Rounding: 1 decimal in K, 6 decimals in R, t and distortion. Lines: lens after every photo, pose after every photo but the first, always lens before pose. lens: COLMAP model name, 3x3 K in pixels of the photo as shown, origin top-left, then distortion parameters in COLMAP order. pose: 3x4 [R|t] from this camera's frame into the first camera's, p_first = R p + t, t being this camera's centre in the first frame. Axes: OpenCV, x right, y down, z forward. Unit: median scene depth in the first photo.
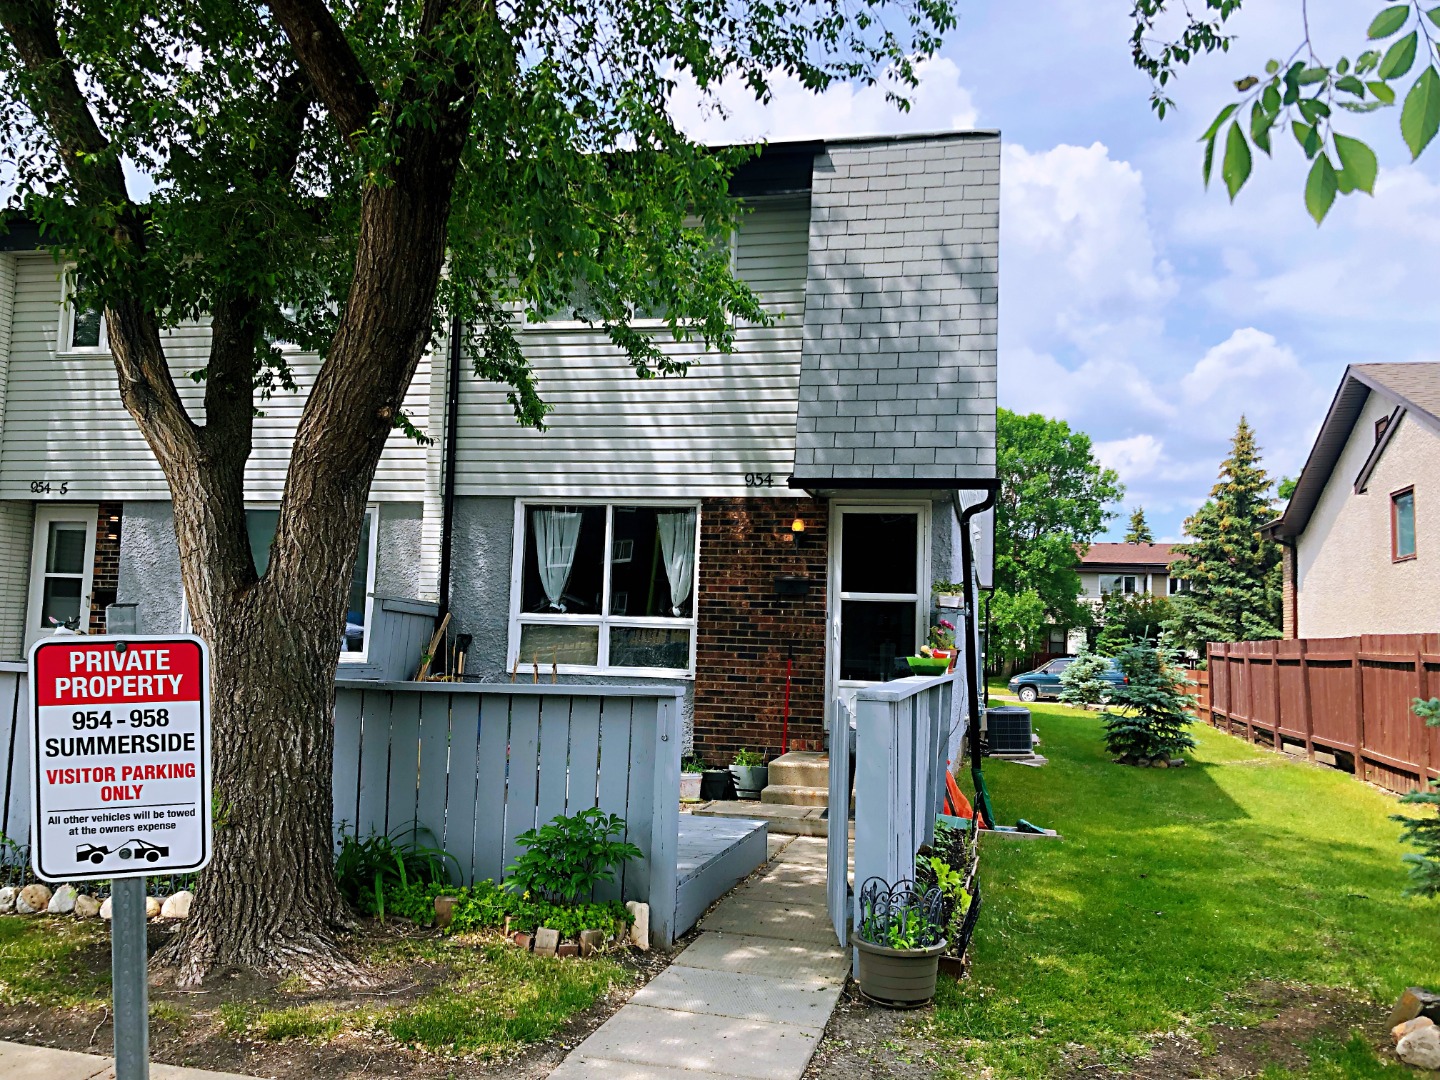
lens RADIAL K [[1182.1, 0, 727.4], [0, 1182.1, 541.8], [0, 0, 1]] dist [-0.003380, -0.002127]
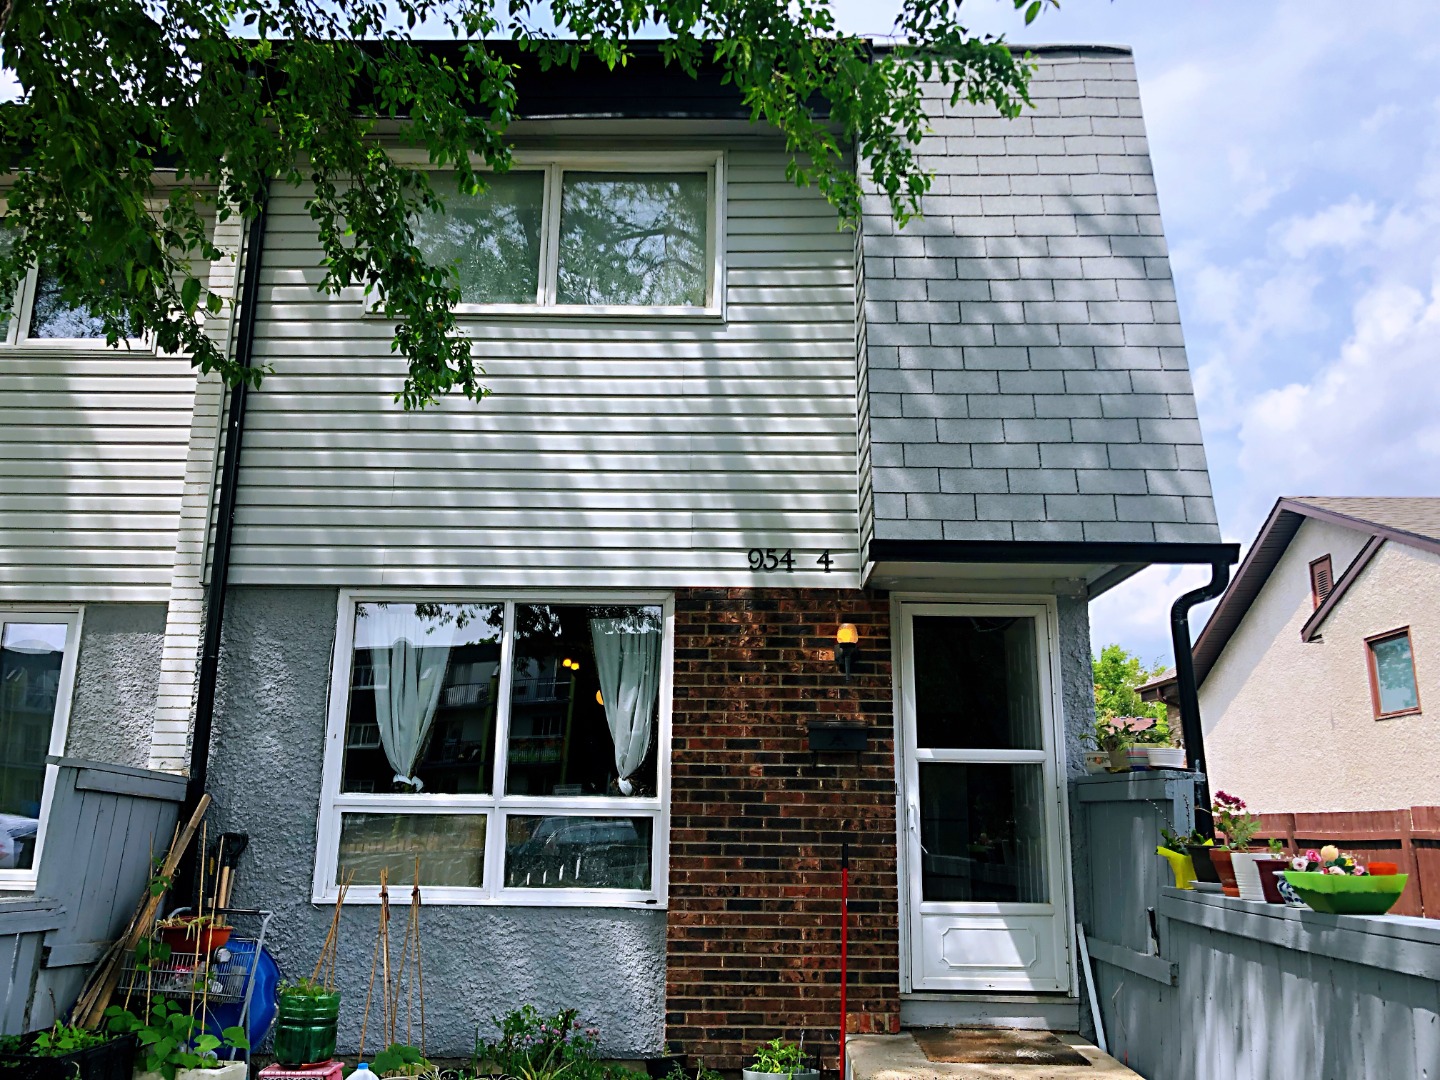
lens RADIAL K [[1182.1, 0, 714.4], [0, 1182.1, 531.4], [0, 0, 1]] dist [-0.003380, -0.002127]
pose [[0.979871, 0.028702, 0.197555, -0.121011], [0.003087, 0.987313, -0.158756, 0.028352], [-0.199605, 0.156170, 0.967351, 0.419162]]
